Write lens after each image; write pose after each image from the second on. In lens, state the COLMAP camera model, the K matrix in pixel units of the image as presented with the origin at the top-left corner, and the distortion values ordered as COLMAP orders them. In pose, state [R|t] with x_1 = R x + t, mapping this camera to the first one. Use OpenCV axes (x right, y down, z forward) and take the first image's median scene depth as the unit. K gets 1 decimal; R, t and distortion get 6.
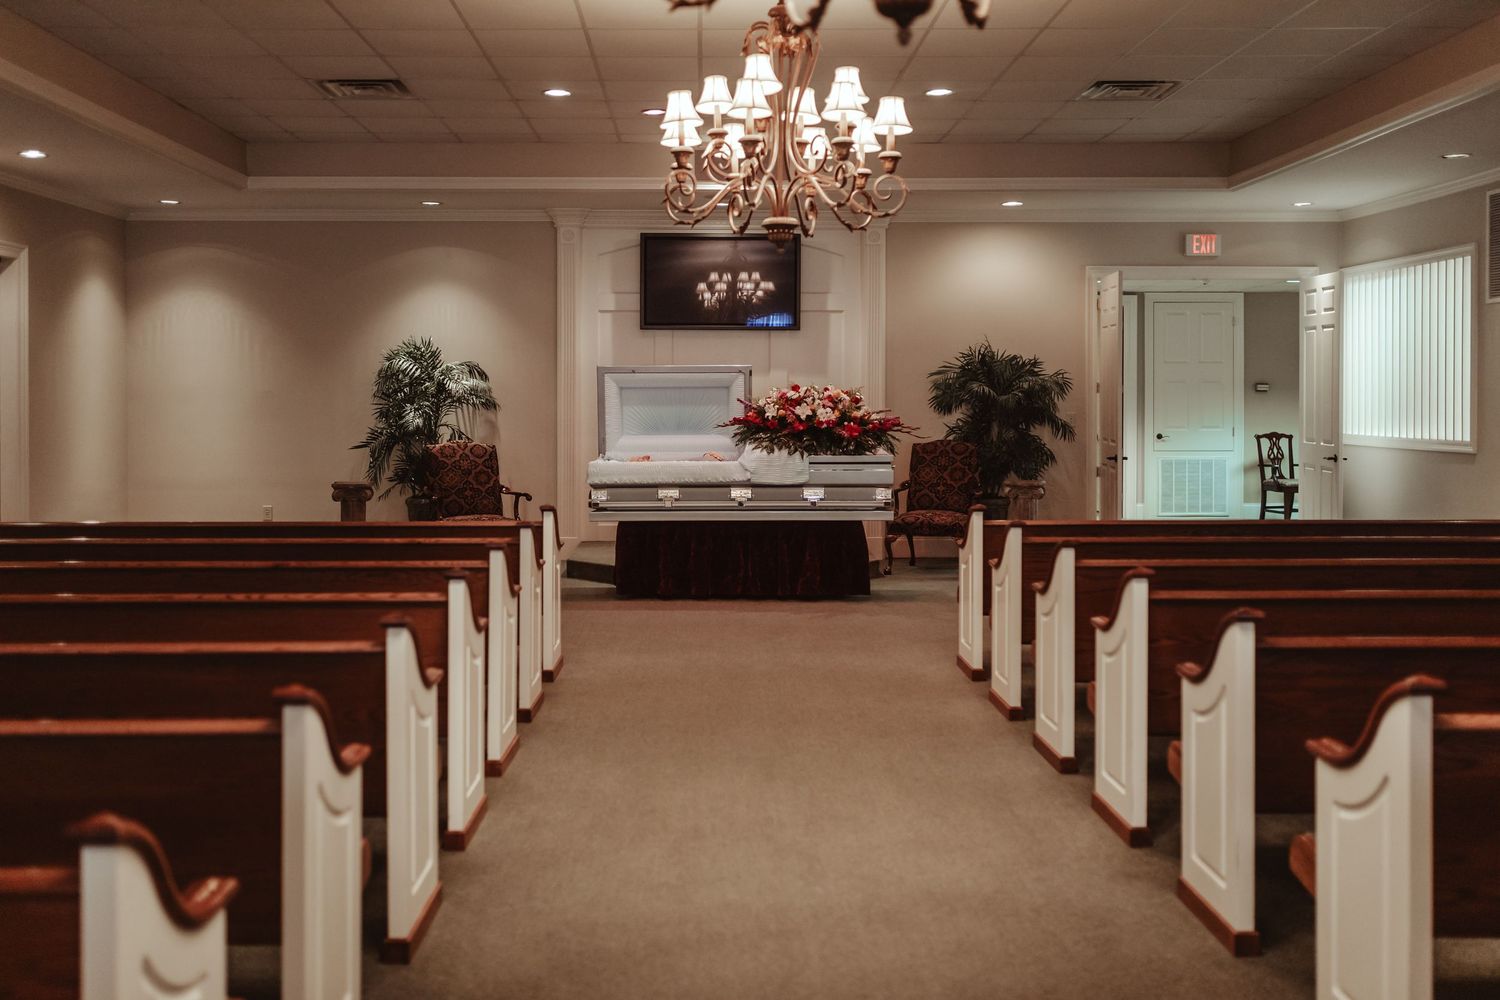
lens RADIAL K [[1545.5, 0, 750.0], [0, 1545.5, 500.0], [0, 0, 1]] dist [-0.006123, 0.018175]
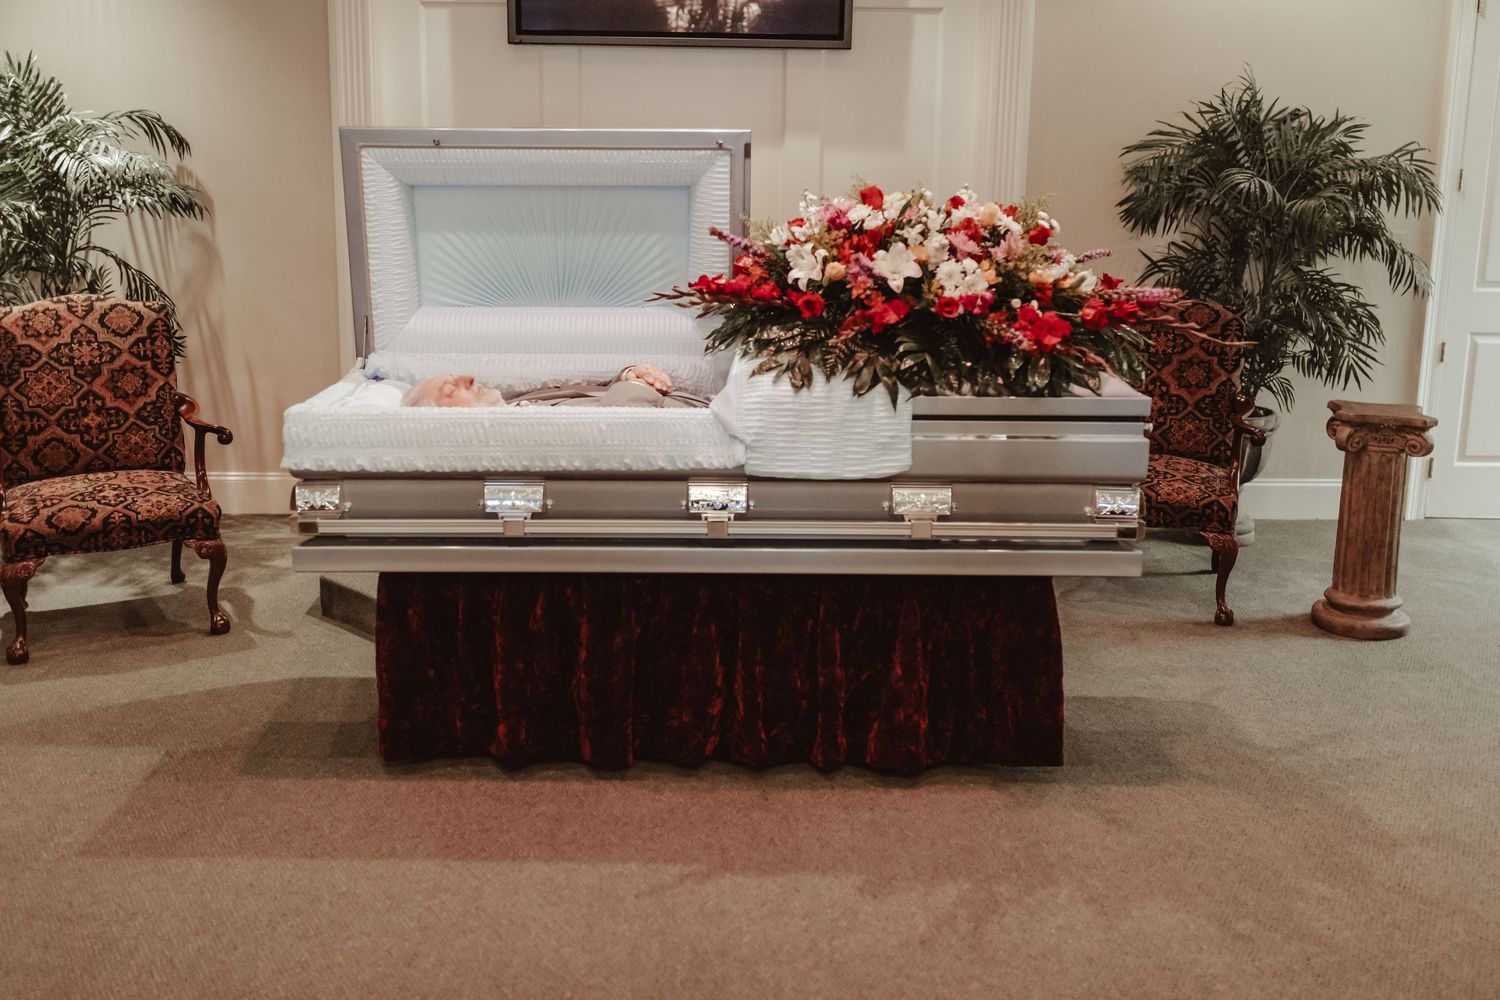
lens RADIAL K [[1548.0, 0, 723.8], [0, 1548.0, 497.4], [0, 0, 1]] dist [-0.003730, -0.000643]
pose [[0.999908, 0.013050, -0.003687, -0.003049], [-0.012317, 0.987733, 0.155665, -0.059585], [0.005673, -0.155605, 0.987803, 0.638341]]
